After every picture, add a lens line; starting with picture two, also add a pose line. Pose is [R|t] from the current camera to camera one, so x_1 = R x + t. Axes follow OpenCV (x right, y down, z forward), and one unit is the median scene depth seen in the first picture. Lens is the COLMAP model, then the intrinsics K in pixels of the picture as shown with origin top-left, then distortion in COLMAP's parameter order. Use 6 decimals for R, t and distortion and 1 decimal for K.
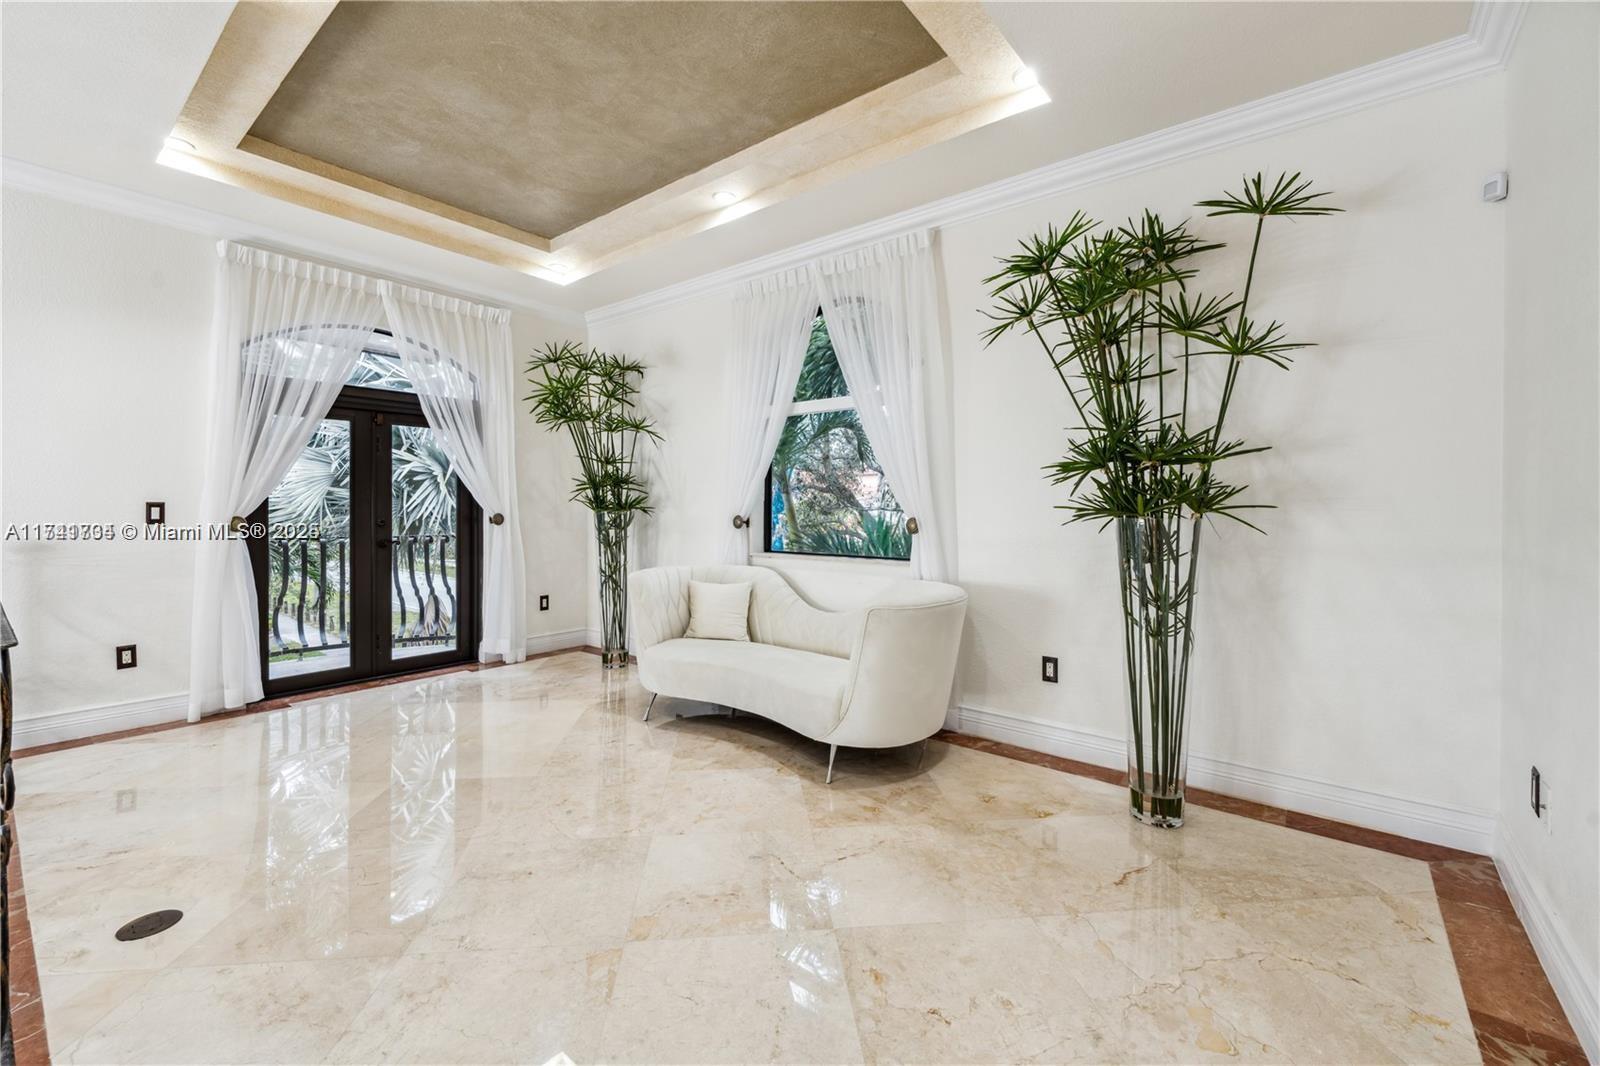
lens RADIAL K [[661.2, 0, 799.8], [0, 661.2, 517.0], [0, 0, 1]] dist [-0.003364, -0.000635]
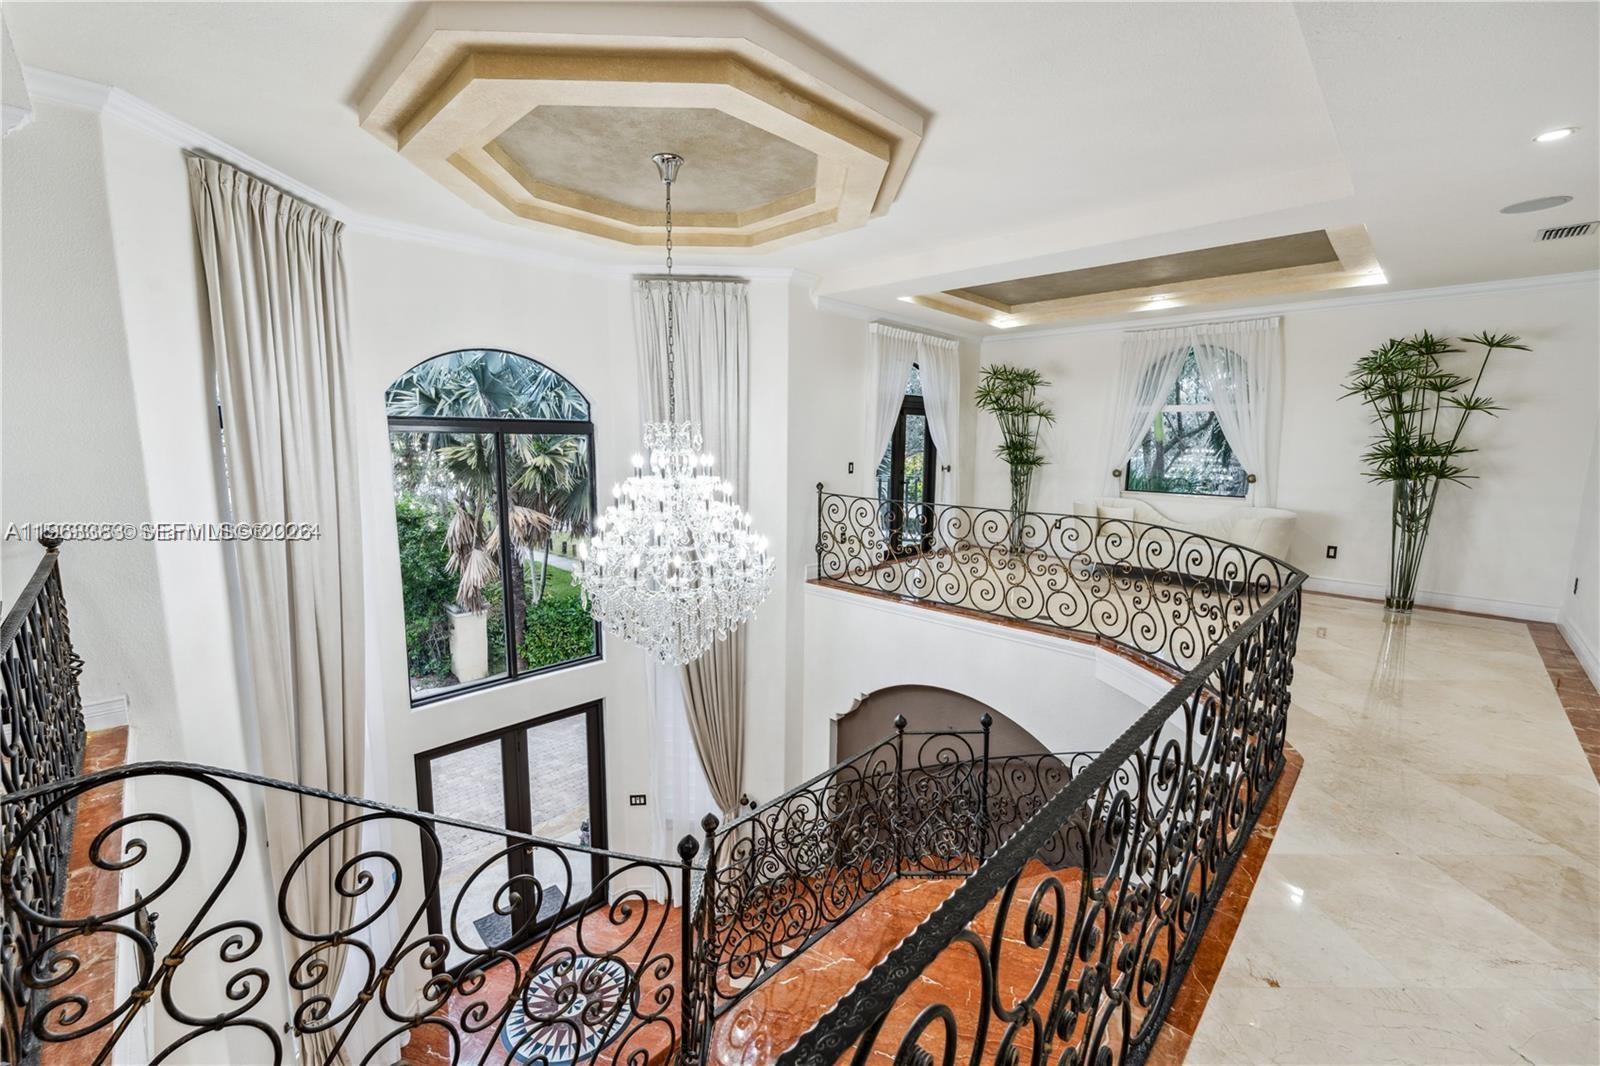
lens RADIAL K [[663.9, 0, 792.4], [0, 663.9, 536.2], [0, 0, 1]] dist [0.000383, -0.000083]
pose [[0.995747, 0.014563, -0.090974, -1.272160], [-0.001494, 0.989851, 0.142099, -0.120800], [0.092120, -0.141359, 0.985663, -1.345765]]
